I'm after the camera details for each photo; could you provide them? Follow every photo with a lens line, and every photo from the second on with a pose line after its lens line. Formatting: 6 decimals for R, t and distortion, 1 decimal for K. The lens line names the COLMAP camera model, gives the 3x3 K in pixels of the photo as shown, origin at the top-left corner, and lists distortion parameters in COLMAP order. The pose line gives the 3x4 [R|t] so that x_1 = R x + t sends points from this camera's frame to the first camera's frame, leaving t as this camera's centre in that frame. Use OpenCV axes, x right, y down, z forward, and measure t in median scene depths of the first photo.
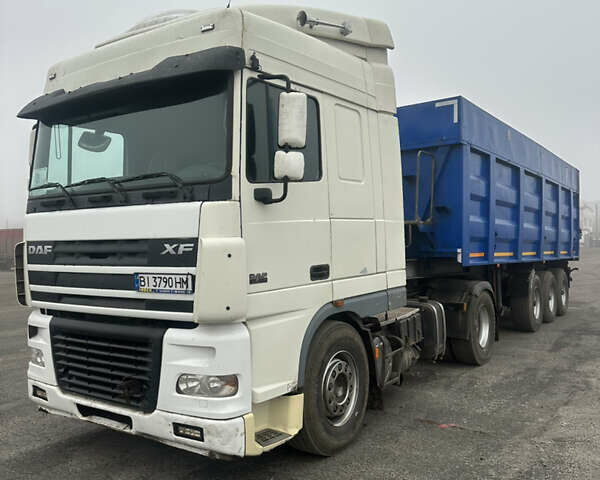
lens RADIAL K [[544.2, 0, 298.5], [0, 544.2, 235.1], [0, 0, 1]] dist [0.114948, 0.000000]
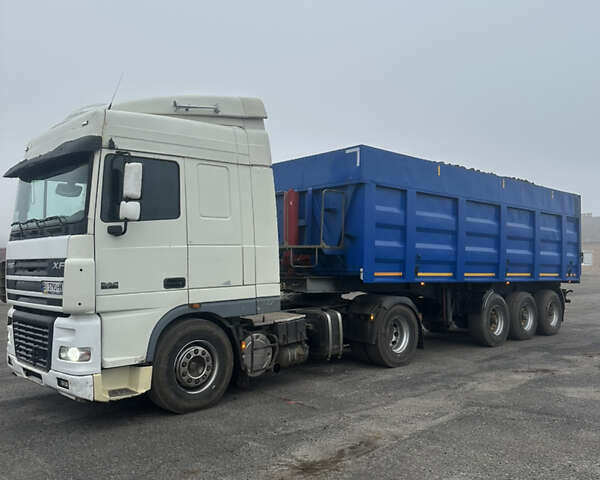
lens RADIAL K [[544.2, 0, 302.0], [0, 544.2, 239.3], [0, 0, 1]] dist [0.114948, 0.000000]
pose [[0.977023, 0.003221, -0.213109, 0.649424], [-0.009024, 0.999614, -0.026265, -0.011051], [0.212943, 0.027584, 0.976675, -0.326010]]
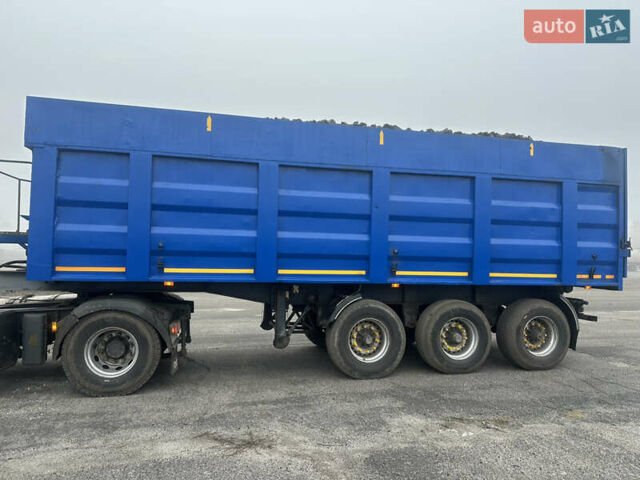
lens RADIAL K [[424.1, 0, 316.0], [0, 424.1, 243.0], [0, 0, 1]] dist [0.048484, -0.020323]
pose [[0.733610, -0.018801, -0.679310, 1.745222], [-0.002639, 0.999531, -0.030513, 0.023988], [0.679565, 0.024178, 0.733216, 1.262829]]
